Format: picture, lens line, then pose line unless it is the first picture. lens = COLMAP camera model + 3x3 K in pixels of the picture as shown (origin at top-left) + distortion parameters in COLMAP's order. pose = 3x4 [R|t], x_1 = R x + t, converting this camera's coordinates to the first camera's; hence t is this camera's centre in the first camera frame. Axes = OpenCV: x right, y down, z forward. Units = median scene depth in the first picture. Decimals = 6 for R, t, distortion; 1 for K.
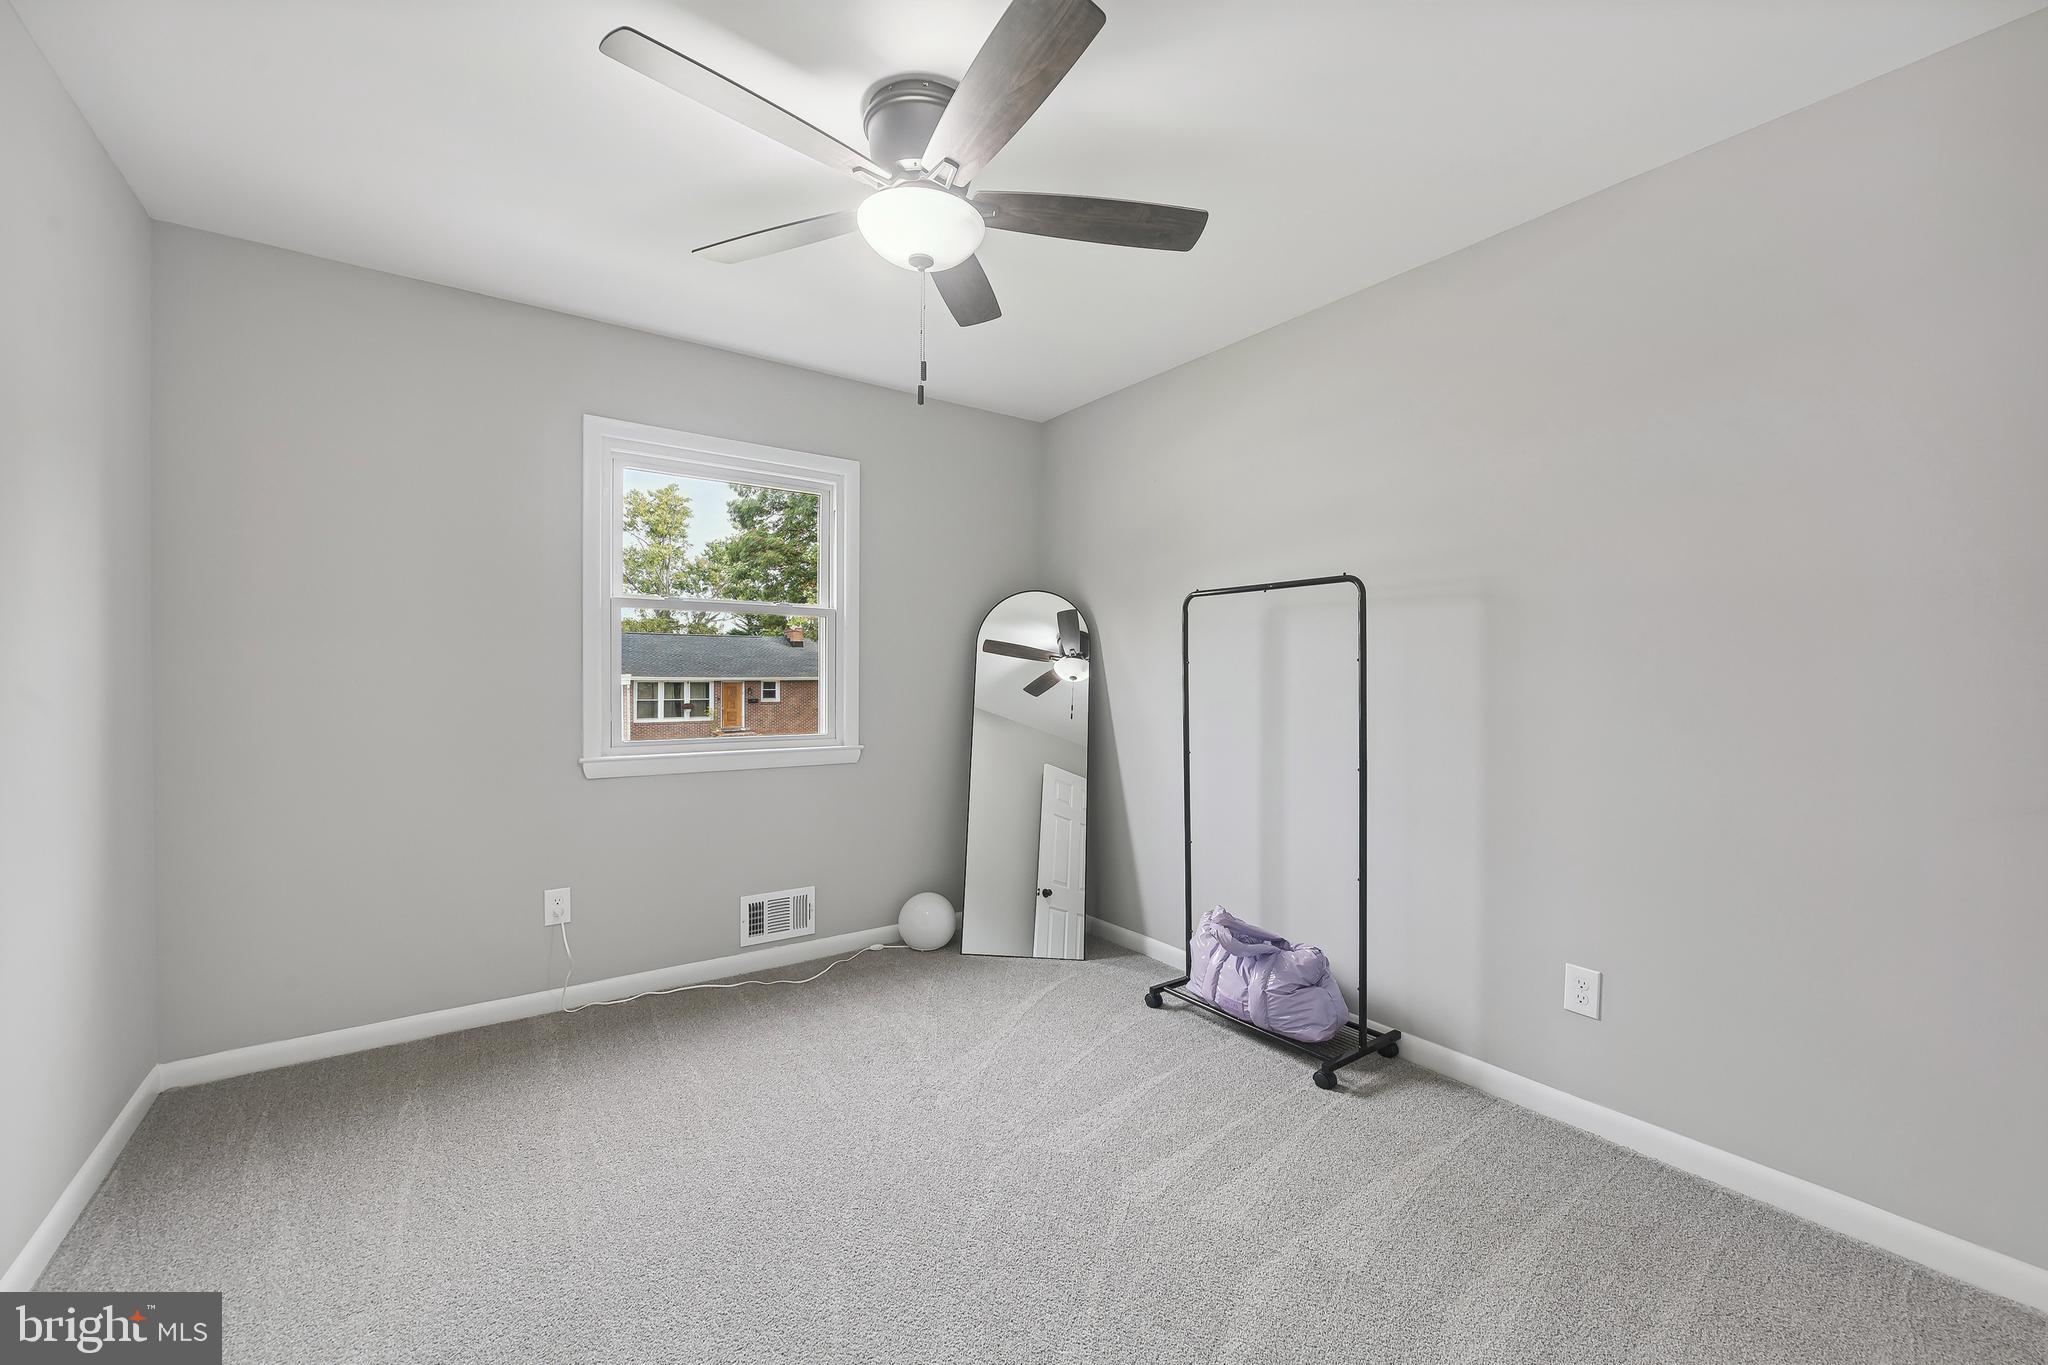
lens RADIAL K [[822.6, 0, 1031.8], [0, 822.6, 659.9], [0, 0, 1]] dist [-0.001106, -0.000159]
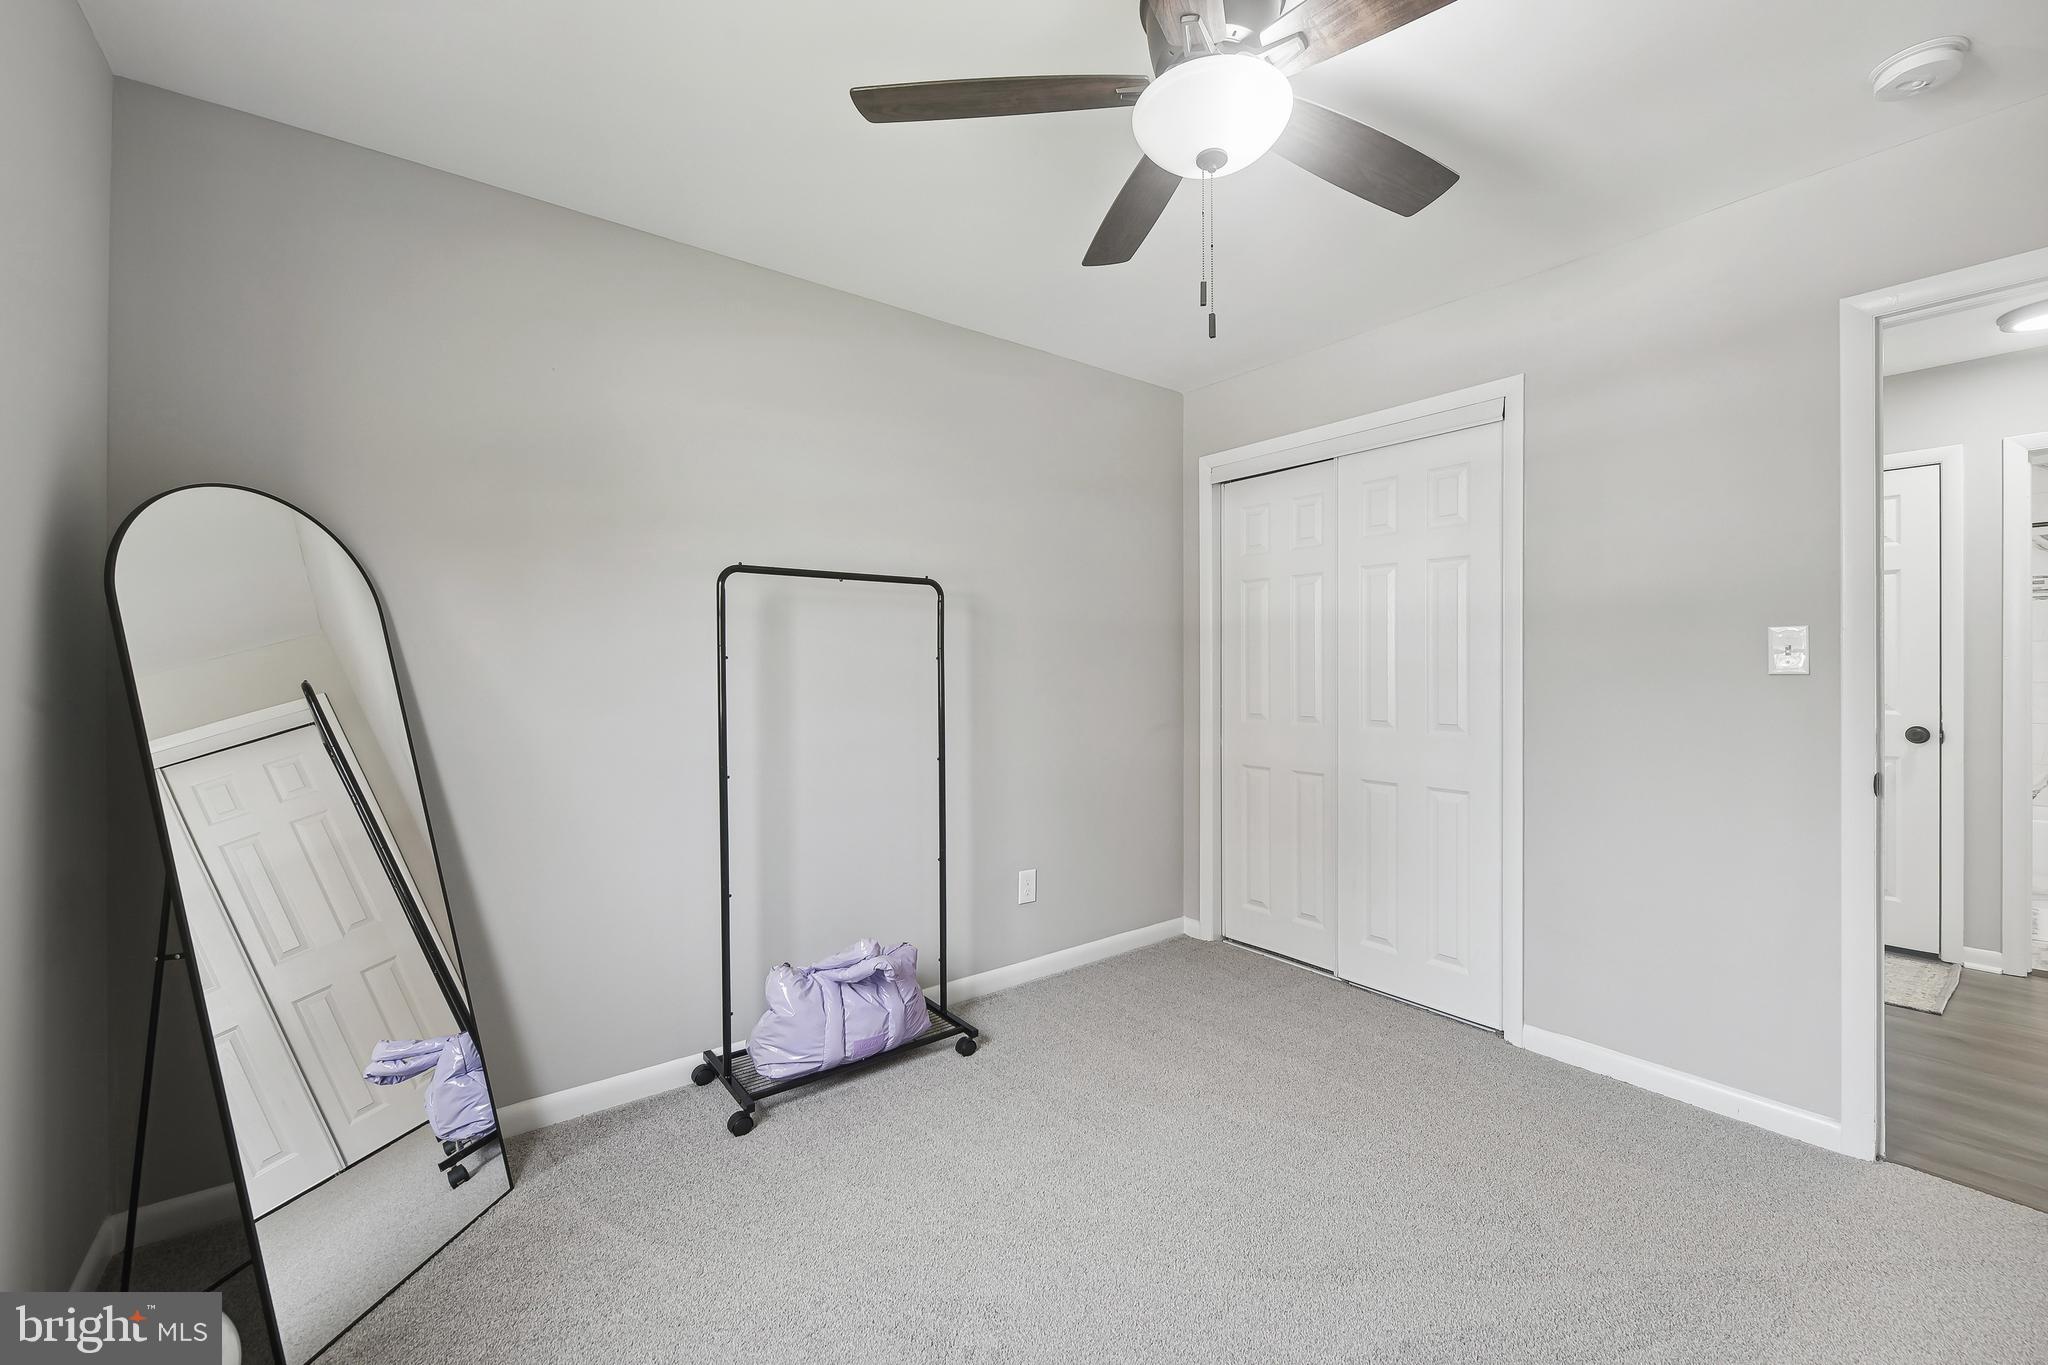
lens RADIAL K [[822.6, 0, 1031.8], [0, 822.6, 659.9], [0, 0, 1]] dist [-0.001106, -0.000159]
pose [[-0.041991, 0.010866, 0.999059, -0.683941], [-0.009969, 0.999887, -0.011294, 0.012857], [-0.999068, -0.010434, -0.041878, 0.905179]]
